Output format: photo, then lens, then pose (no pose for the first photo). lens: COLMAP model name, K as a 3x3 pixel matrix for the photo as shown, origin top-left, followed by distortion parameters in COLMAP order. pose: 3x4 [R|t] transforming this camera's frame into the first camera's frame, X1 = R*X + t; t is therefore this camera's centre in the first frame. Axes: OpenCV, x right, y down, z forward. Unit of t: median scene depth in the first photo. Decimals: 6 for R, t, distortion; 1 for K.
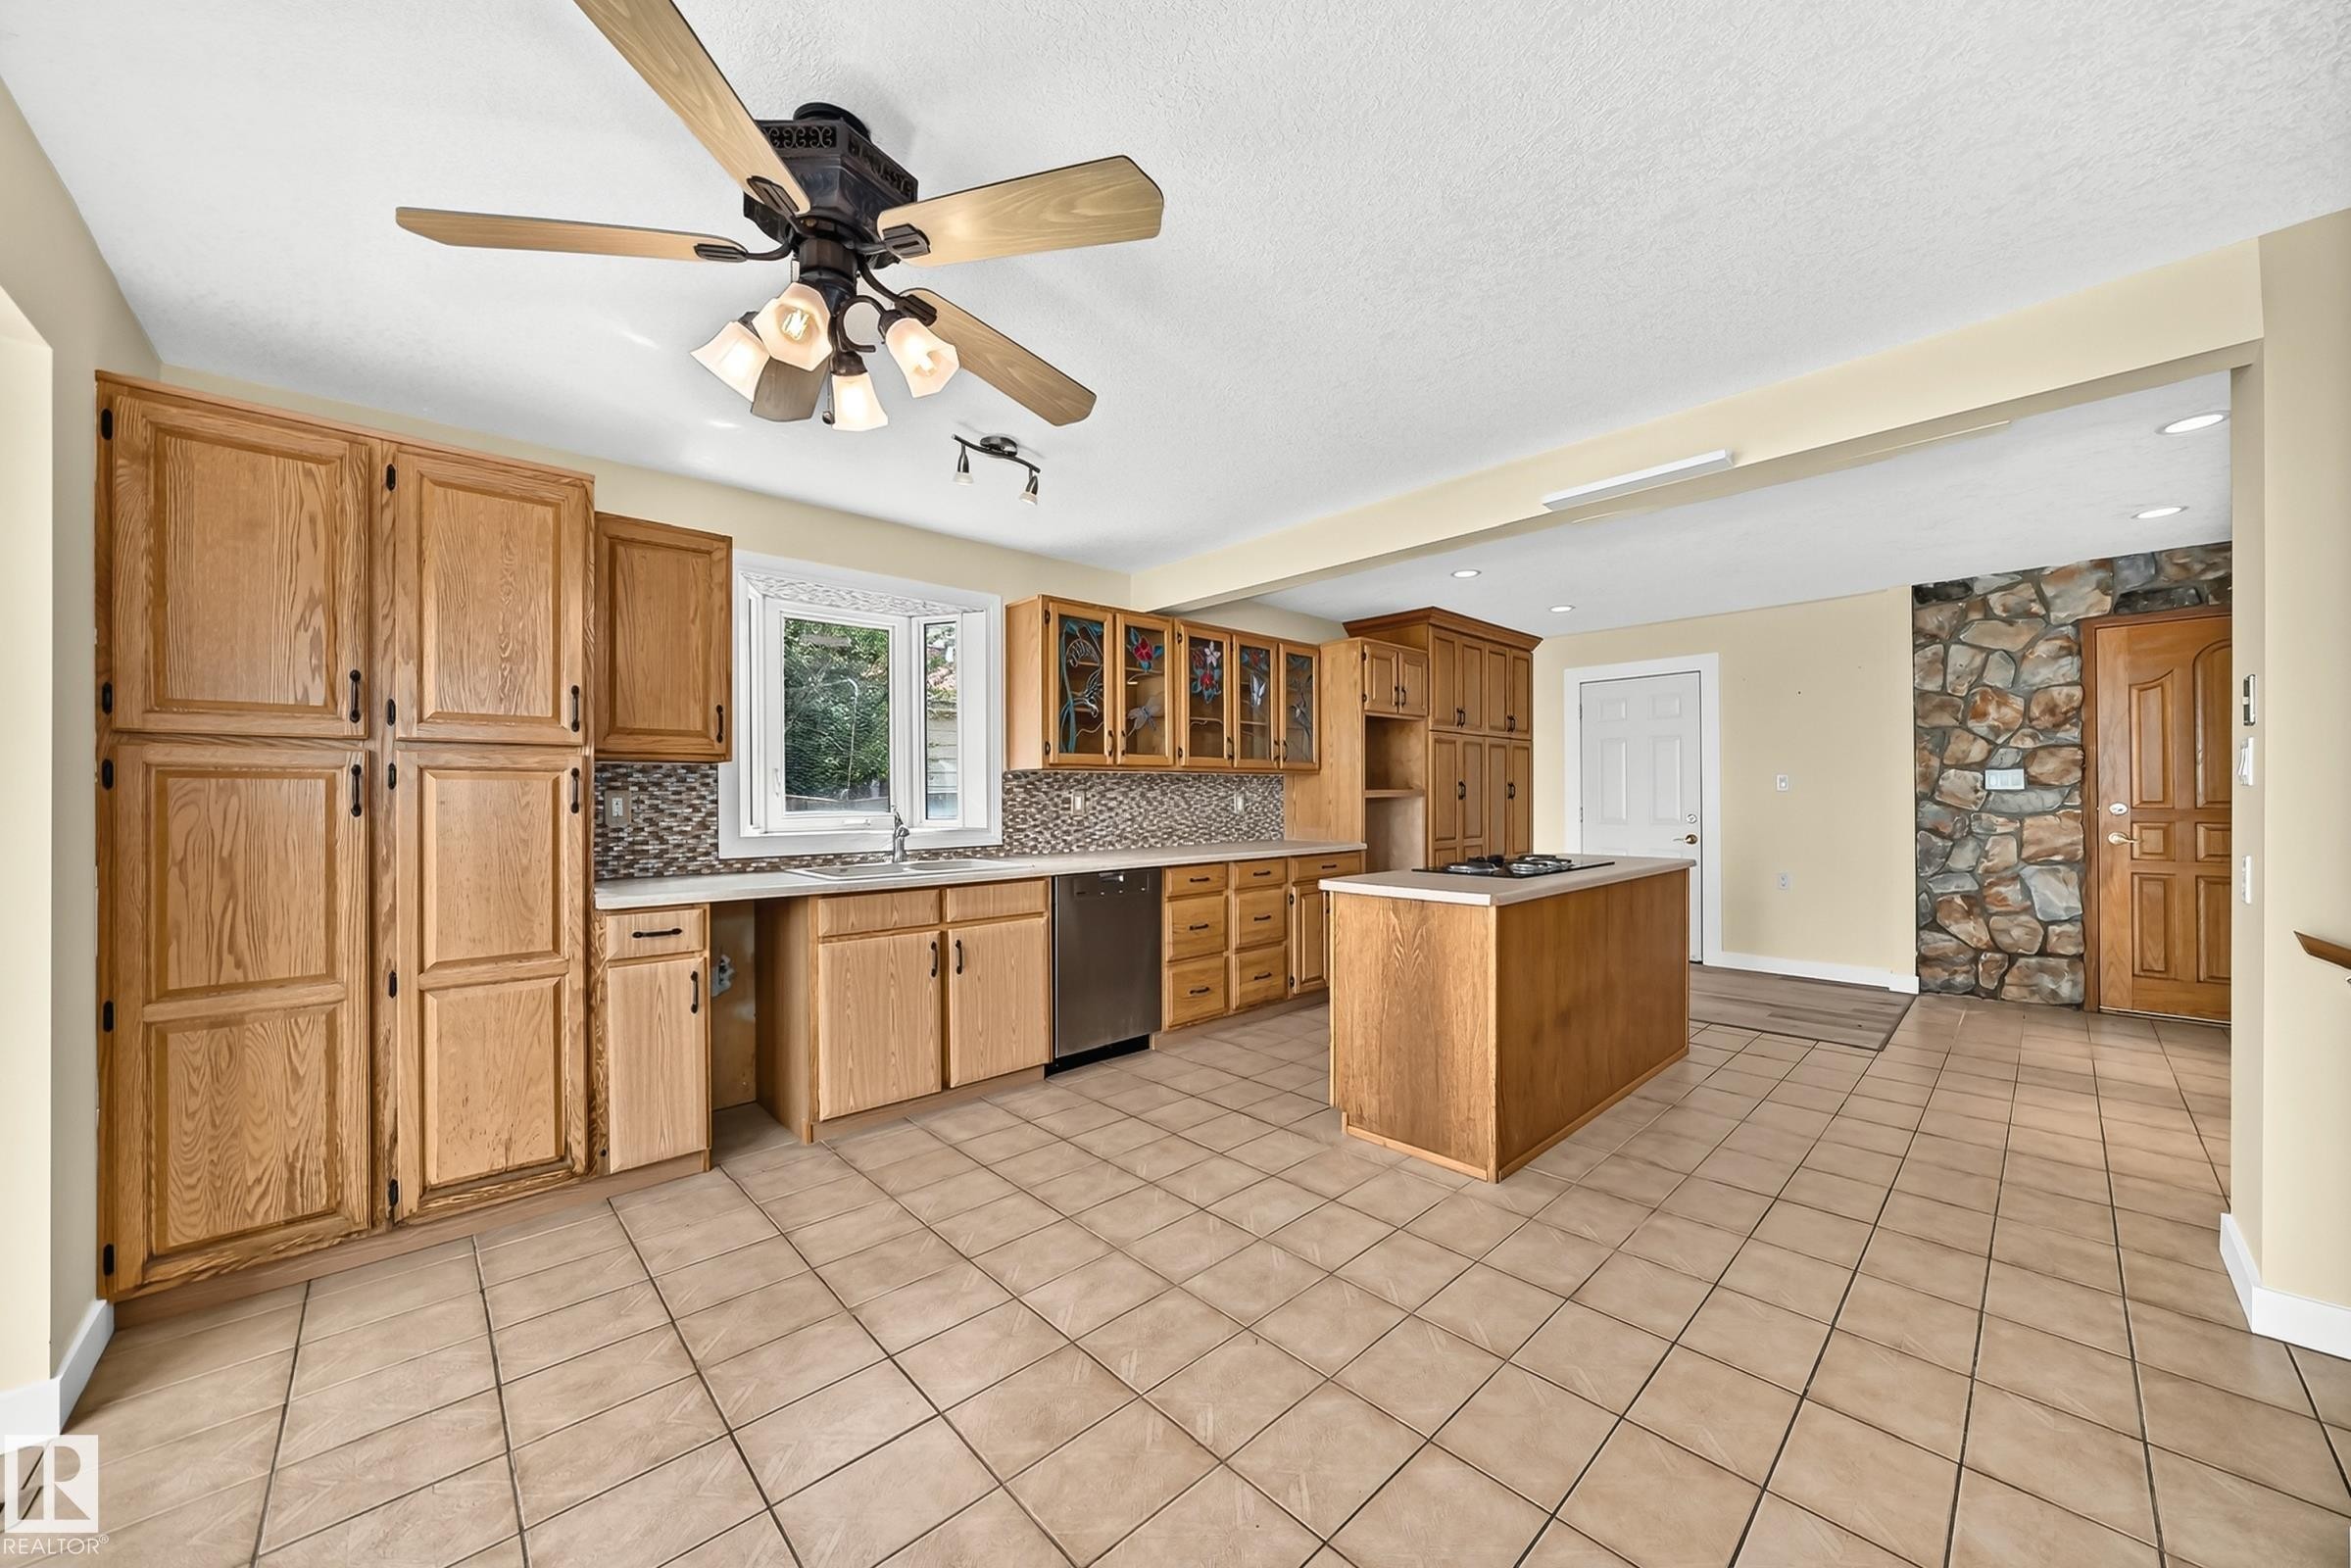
lens RADIAL K [[836.6, 0, 1177.7], [0, 836.6, 792.5], [0, 0, 1]] dist [-0.012419, 0.000101]
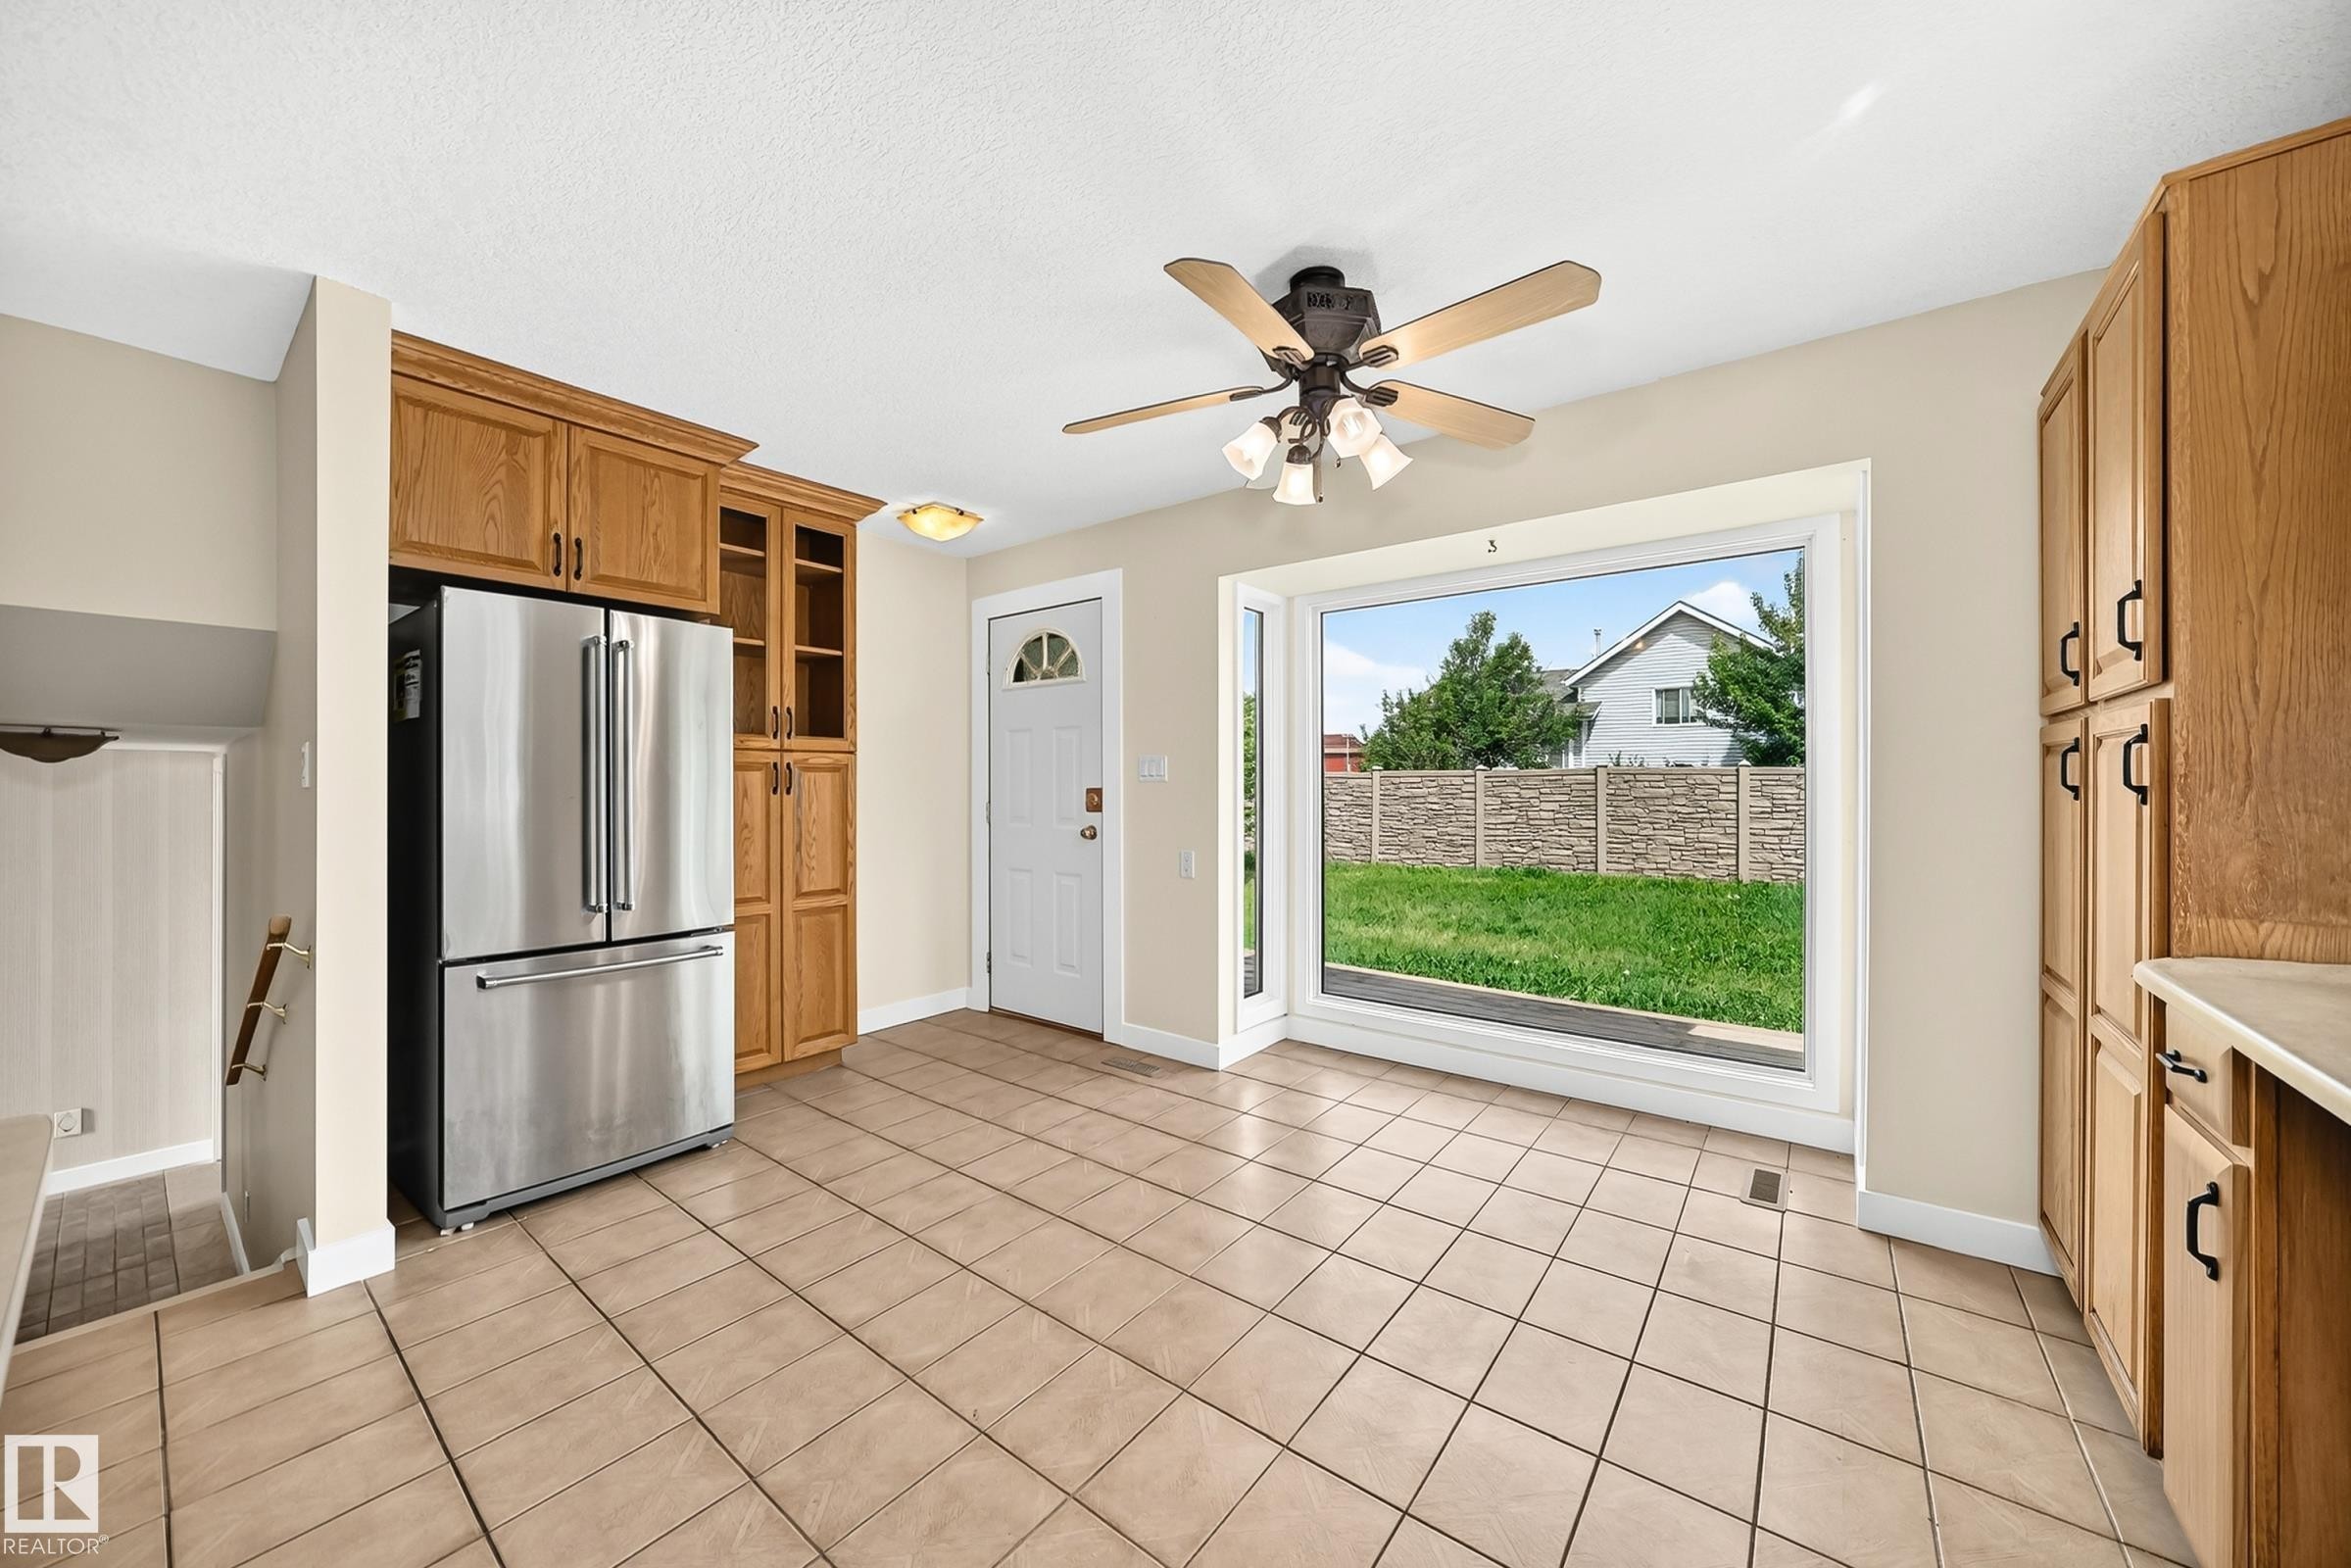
lens RADIAL K [[836.6, 0, 1177.7], [0, 836.6, 792.5], [0, 0, 1]] dist [-0.012419, 0.000101]
pose [[-0.985867, 0.007486, -0.167365, 0.016039], [0.006634, 0.999962, 0.005650, 0.005691], [0.167401, 0.004460, -0.985879, 1.102309]]
